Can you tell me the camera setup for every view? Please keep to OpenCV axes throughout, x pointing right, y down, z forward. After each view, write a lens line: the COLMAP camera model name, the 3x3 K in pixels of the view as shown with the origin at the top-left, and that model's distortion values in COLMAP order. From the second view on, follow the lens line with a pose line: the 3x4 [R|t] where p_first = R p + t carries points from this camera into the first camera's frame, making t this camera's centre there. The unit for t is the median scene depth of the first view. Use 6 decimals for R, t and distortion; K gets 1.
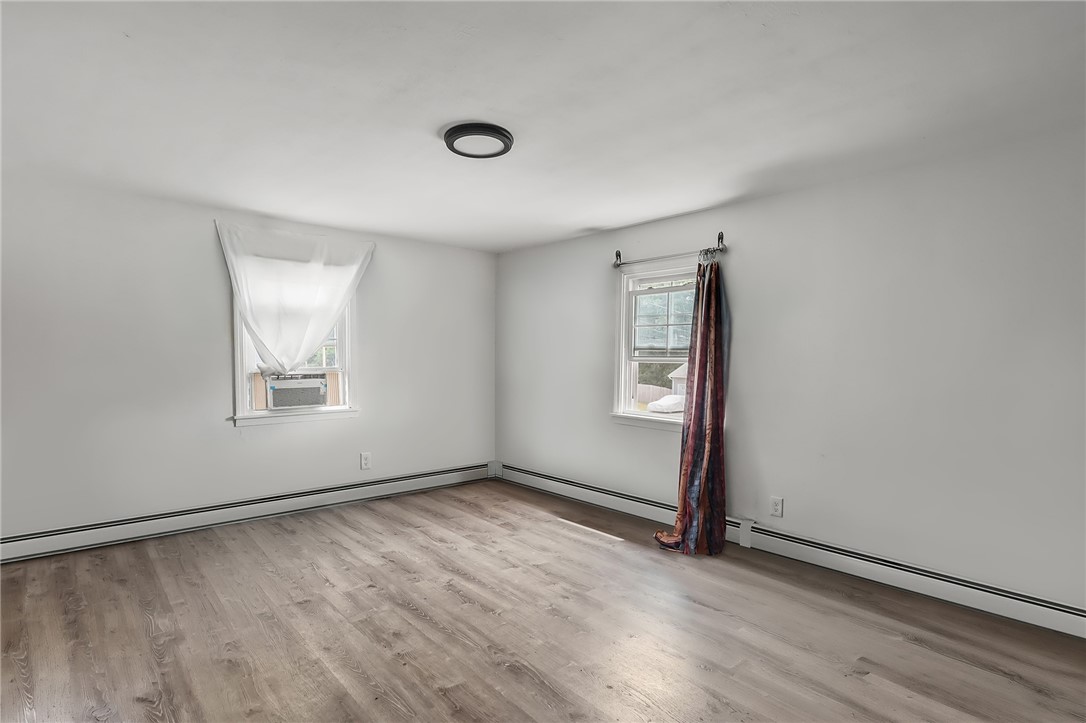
lens RADIAL K [[536.9, 0, 543.9], [0, 536.9, 380.3], [0, 0, 1]] dist [0.014380, 0.000325]
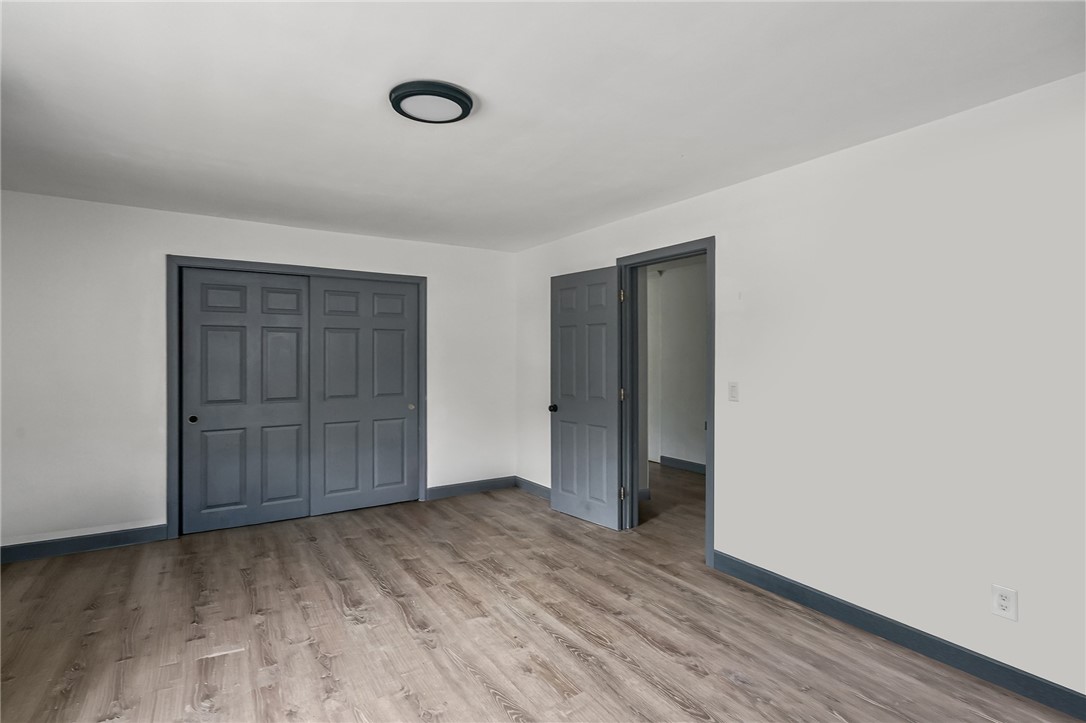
lens RADIAL K [[532.6, 0, 537.1], [0, 532.6, 360.8], [0, 0, 1]] dist [0.001897, 0.000721]
pose [[-0.986449, -0.014376, 0.163438, -0.295000], [-0.004559, 0.998171, 0.060280, -0.064661], [-0.164006, 0.058718, -0.984710, 1.271284]]
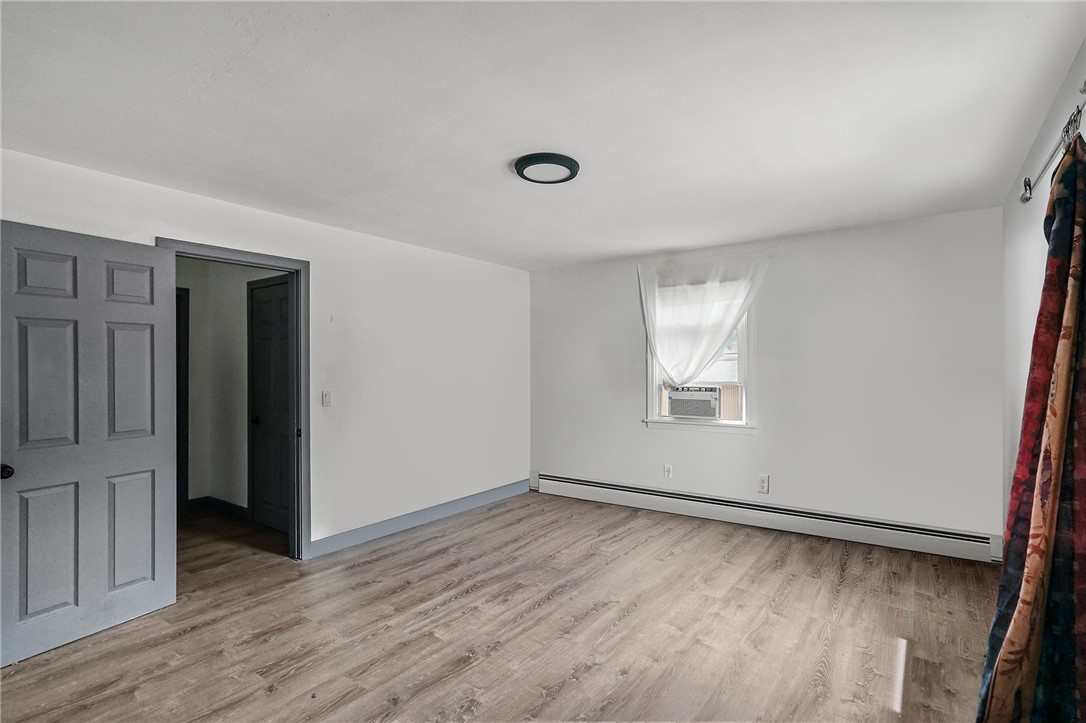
lens RADIAL K [[532.6, 0, 537.1], [0, 532.6, 360.8], [0, 0, 1]] dist [0.001897, 0.000721]
pose [[0.200418, -0.021737, -0.979469, 0.640438], [-0.039388, 0.998767, -0.030225, -0.022859], [0.978918, 0.044637, 0.199315, 0.558456]]
